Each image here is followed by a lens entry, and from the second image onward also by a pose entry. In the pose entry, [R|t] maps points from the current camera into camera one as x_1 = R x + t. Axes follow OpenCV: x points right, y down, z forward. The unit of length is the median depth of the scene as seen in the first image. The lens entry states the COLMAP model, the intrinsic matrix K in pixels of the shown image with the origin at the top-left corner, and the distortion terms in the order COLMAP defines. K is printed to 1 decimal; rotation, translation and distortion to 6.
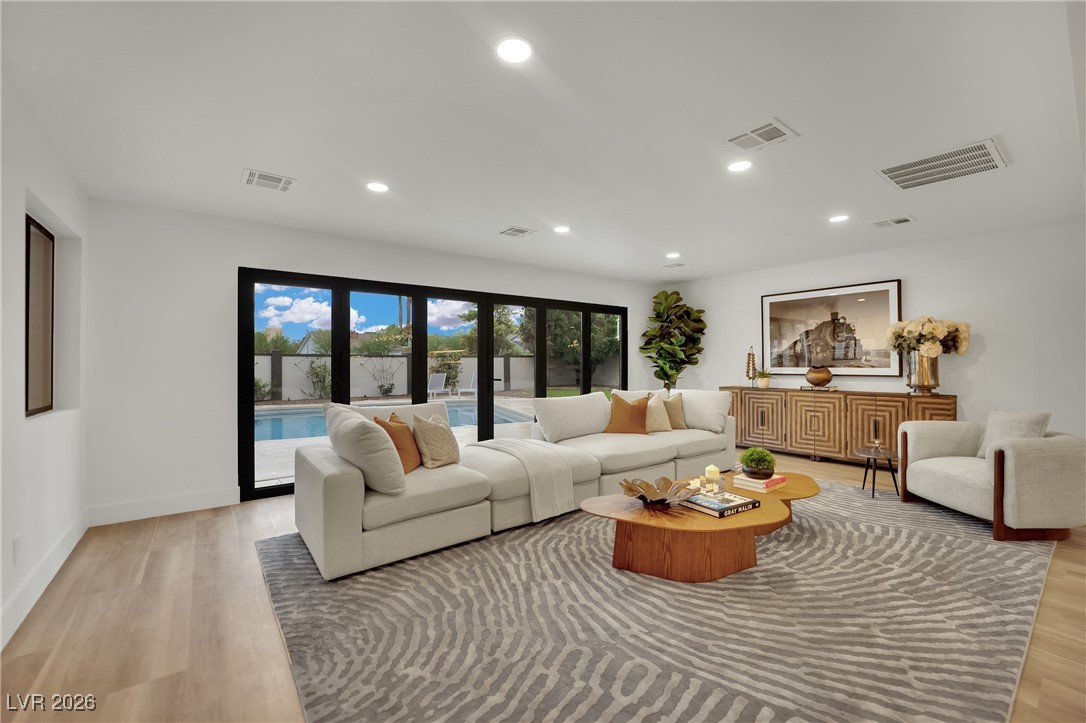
lens RADIAL K [[443.5, 0, 544.8], [0, 443.5, 360.2], [0, 0, 1]] dist [-0.013168, 0.000377]
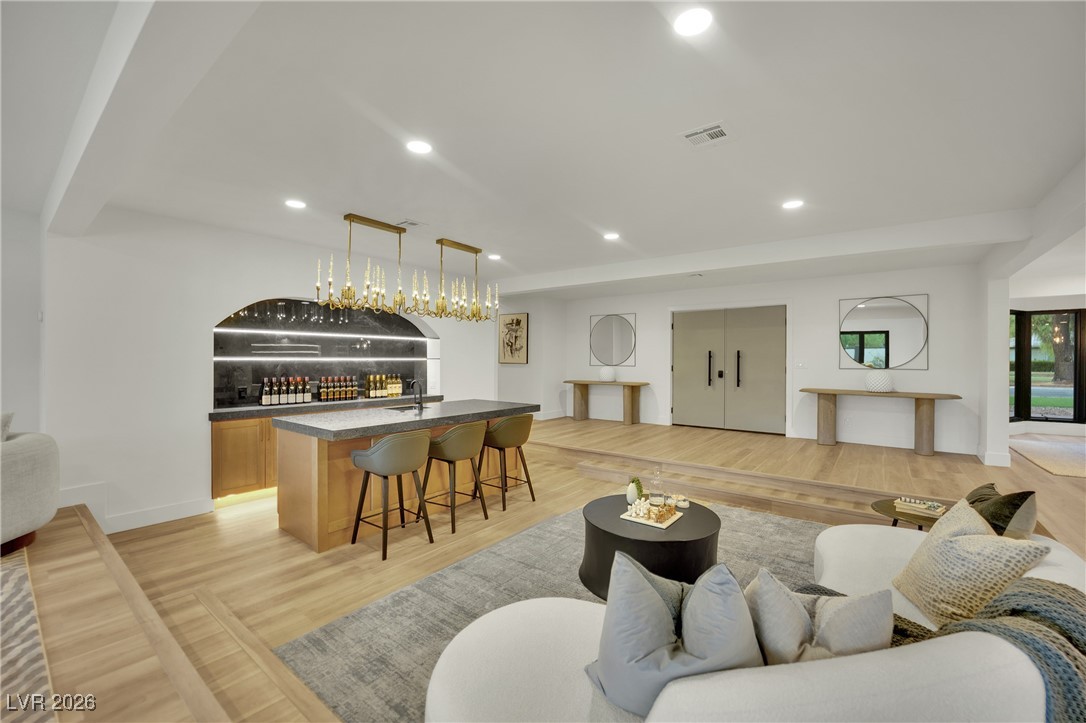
lens RADIAL K [[443.5, 0, 542.2], [0, 443.5, 359.6], [0, 0, 1]] dist [-0.013168, 0.000377]
pose [[-0.257995, -0.003488, 0.966140, -0.033414], [-0.002984, 0.999992, 0.002814, 0.002405], [-0.966142, -0.002157, -0.258003, 0.201100]]
